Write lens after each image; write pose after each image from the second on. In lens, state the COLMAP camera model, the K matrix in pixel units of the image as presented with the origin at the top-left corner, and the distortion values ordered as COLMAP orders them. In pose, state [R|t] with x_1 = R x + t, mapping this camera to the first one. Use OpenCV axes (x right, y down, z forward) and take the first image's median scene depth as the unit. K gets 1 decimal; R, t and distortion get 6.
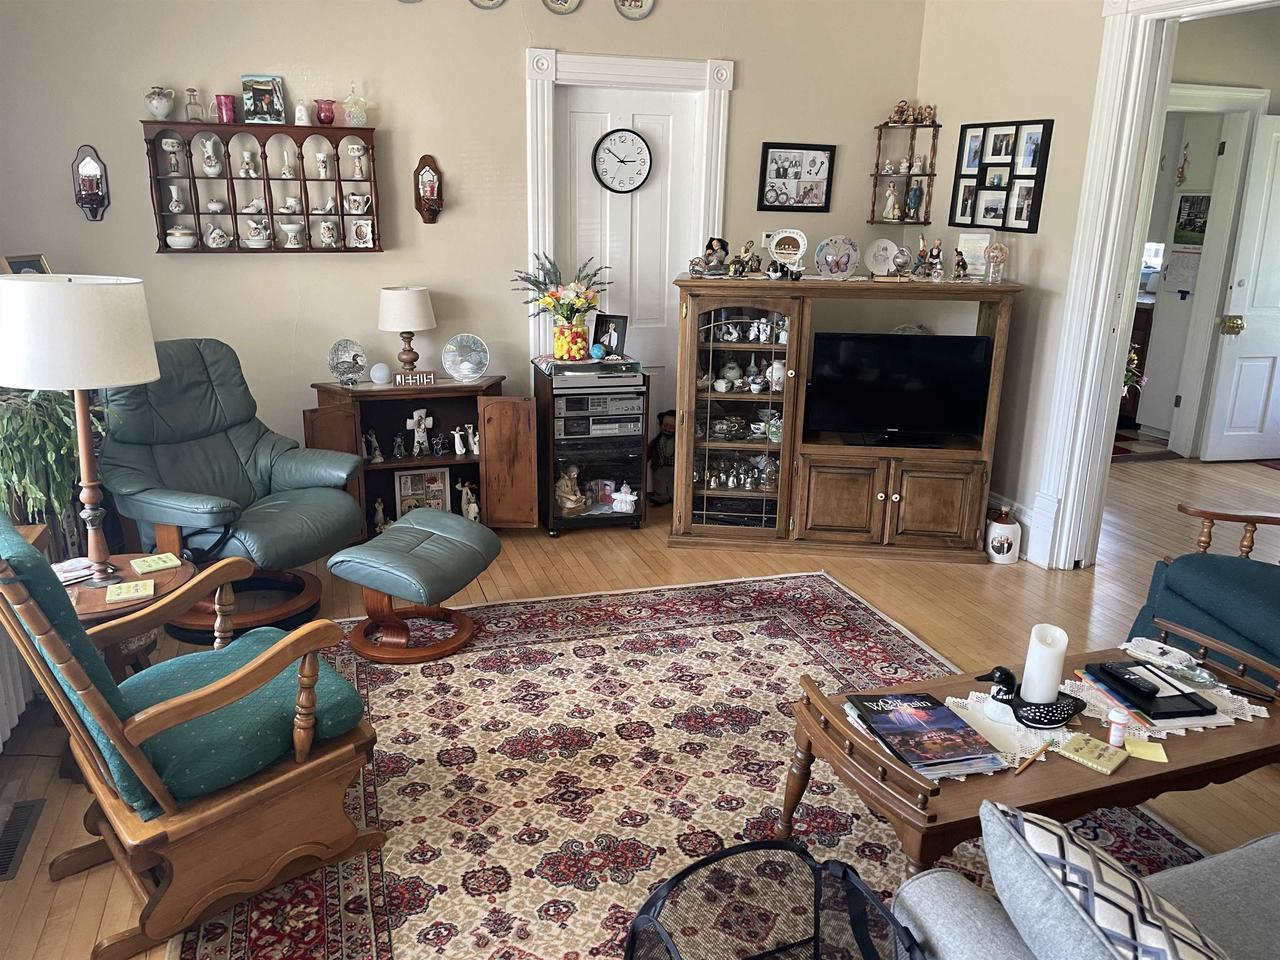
lens RADIAL K [[983.1, 0, 634.5], [0, 983.1, 476.0], [0, 0, 1]] dist [-0.016528, -0.004760]
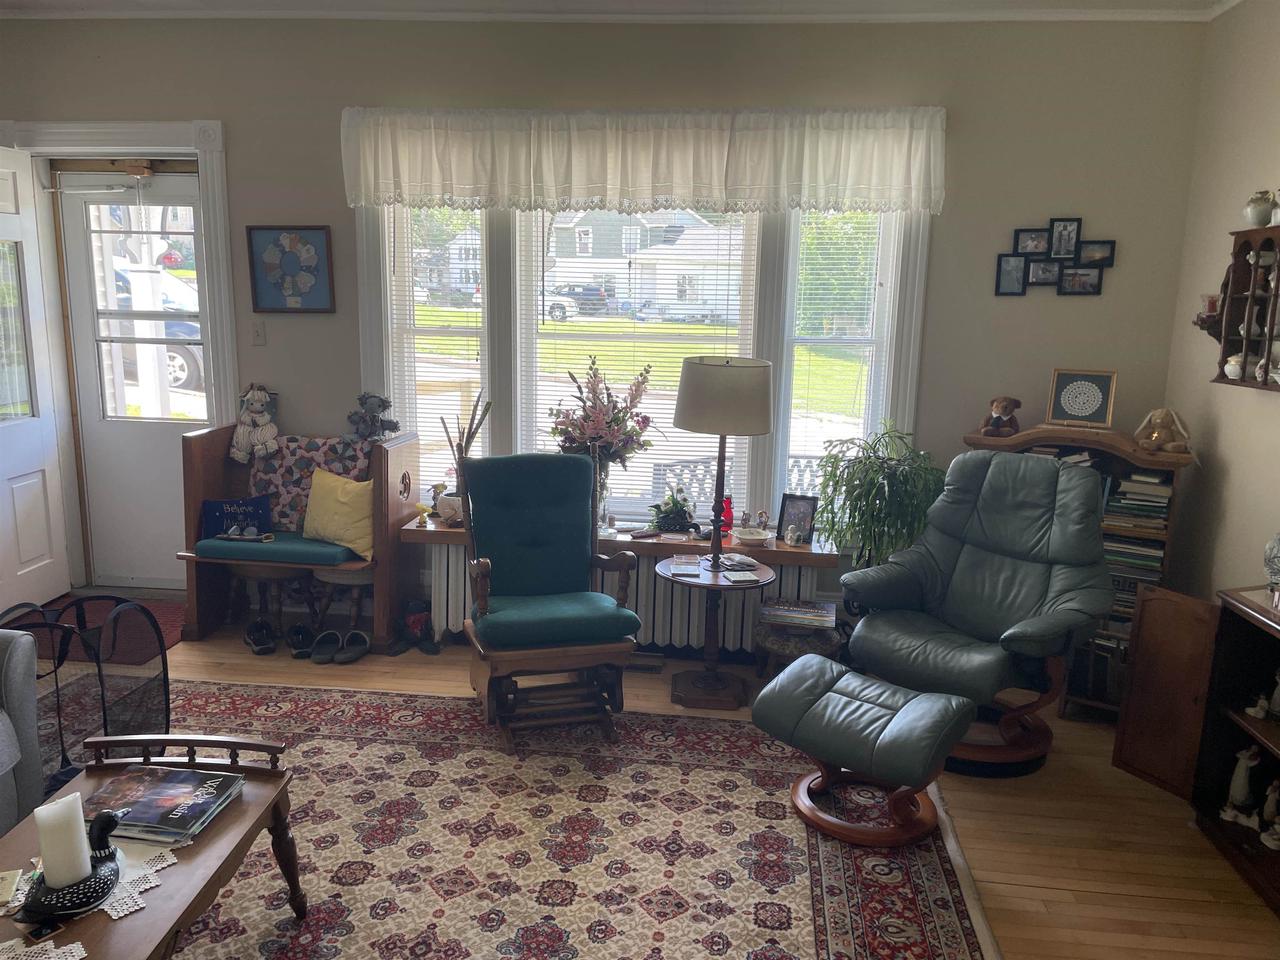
lens RADIAL K [[983.1, 0, 634.0], [0, 983.1, 482.8], [0, 0, 1]] dist [-0.016528, -0.004760]
pose [[-0.405947, 0.142440, -0.902728, 0.706770], [-0.293052, 0.915330, 0.276211, -0.329777], [0.865637, 0.376673, -0.329833, 1.230049]]
